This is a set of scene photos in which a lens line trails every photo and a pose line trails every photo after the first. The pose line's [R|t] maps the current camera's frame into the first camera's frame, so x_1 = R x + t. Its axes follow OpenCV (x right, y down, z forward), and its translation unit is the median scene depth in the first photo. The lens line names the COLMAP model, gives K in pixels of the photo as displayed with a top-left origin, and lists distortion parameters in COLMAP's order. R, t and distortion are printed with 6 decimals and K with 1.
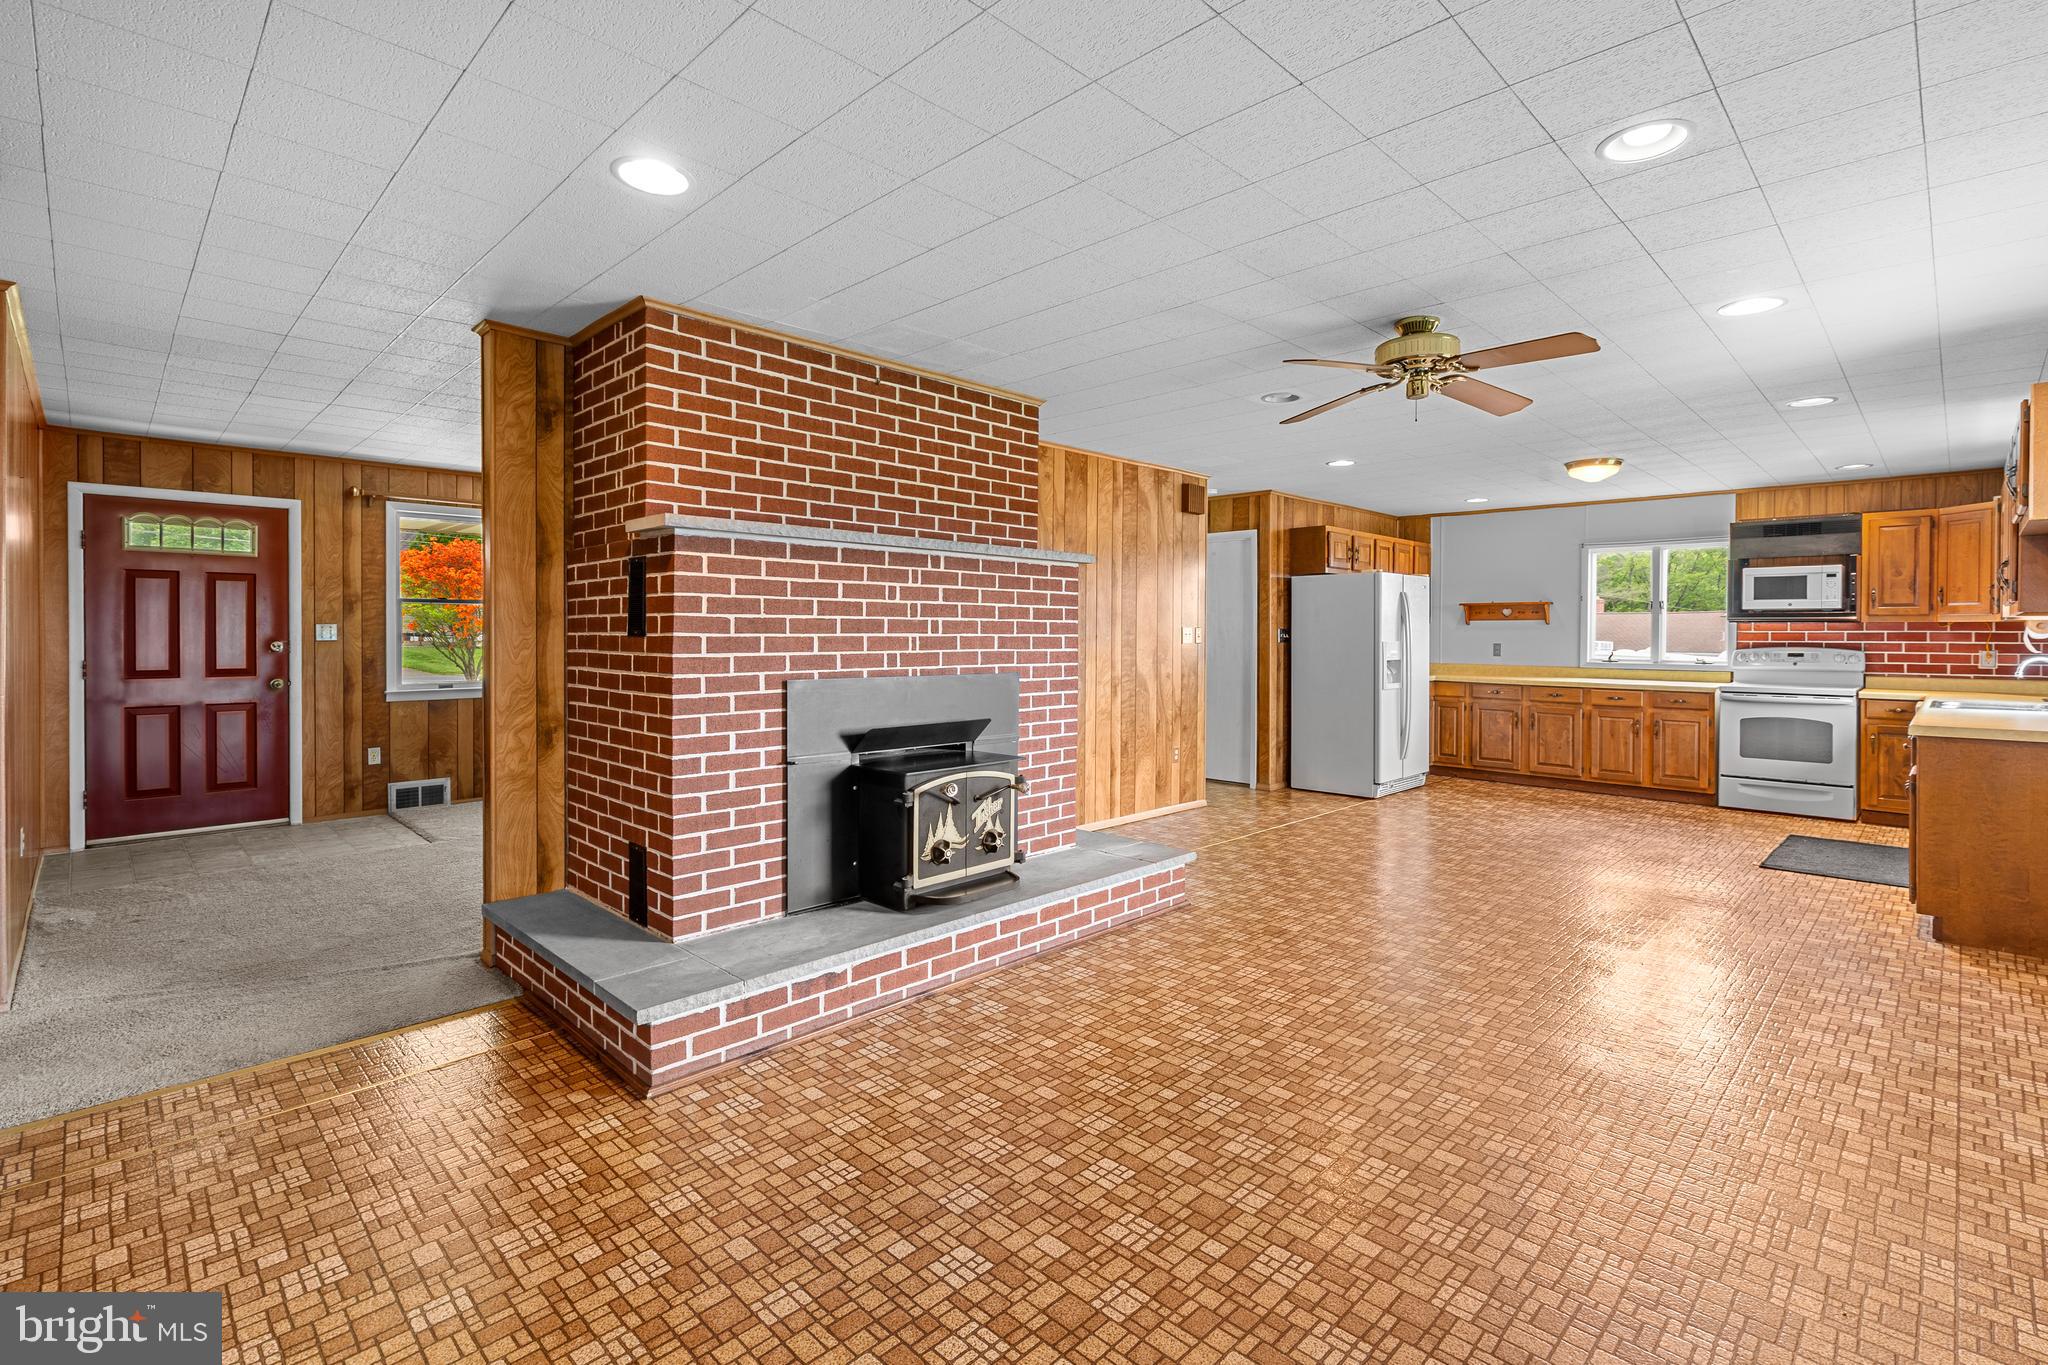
lens RADIAL K [[939.8, 0, 1045.6], [0, 939.8, 637.4], [0, 0, 1]] dist [0.000039, 0.000406]
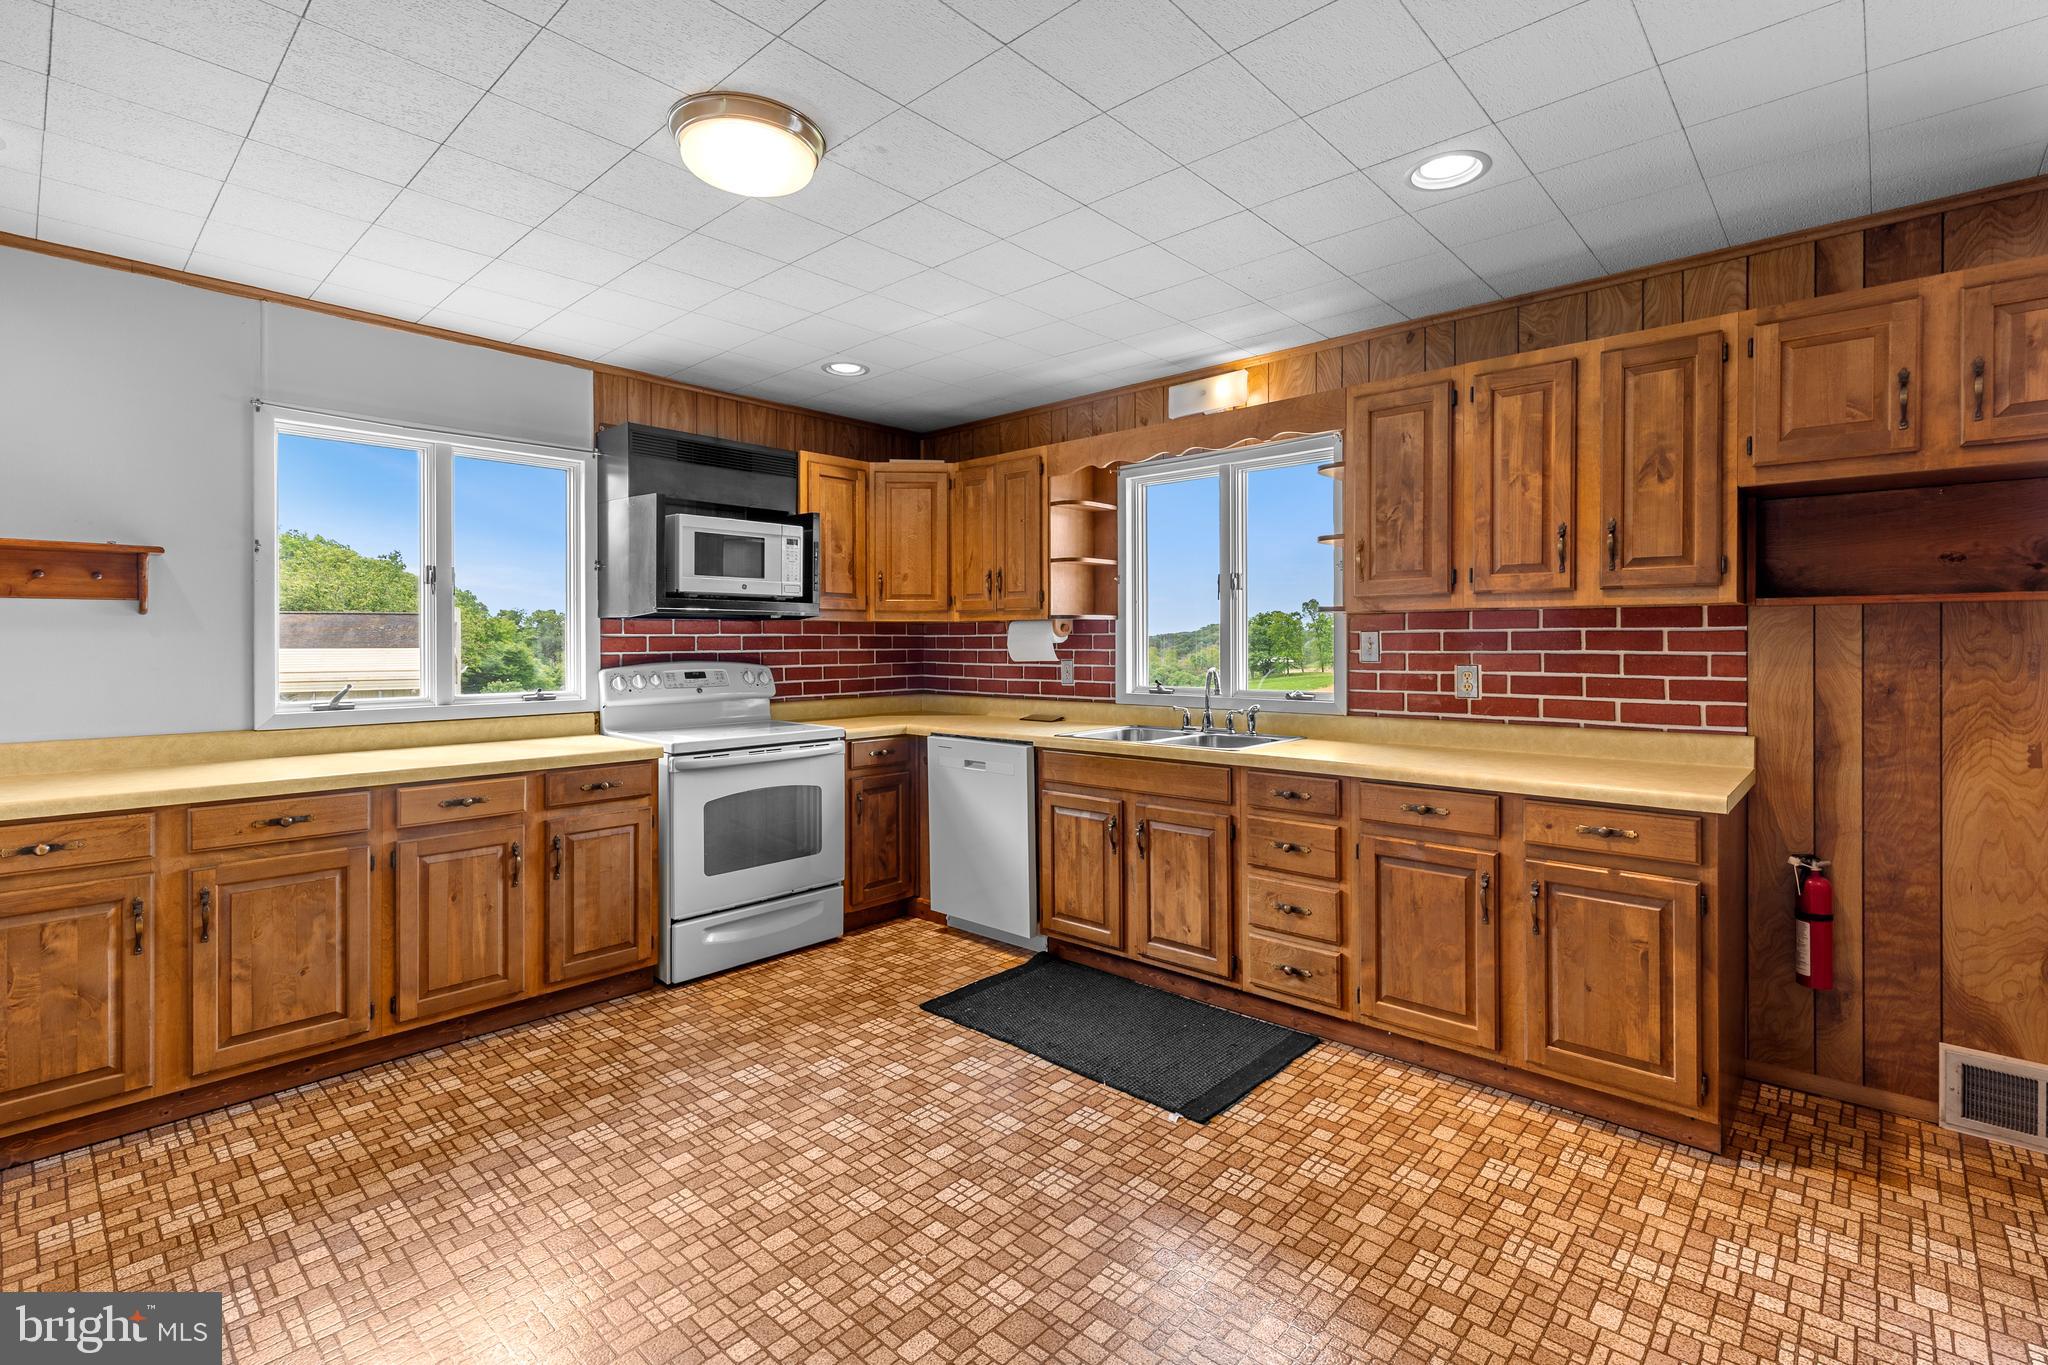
lens RADIAL K [[939.8, 0, 1039.3], [0, 939.8, 633.4], [0, 0, 1]] dist [0.000039, 0.000406]
pose [[-0.039934, -0.000035, 0.999202, 0.213156], [0.004492, 0.999990, 0.000215, -0.005933], [-0.999192, 0.004497, -0.039934, 0.825298]]
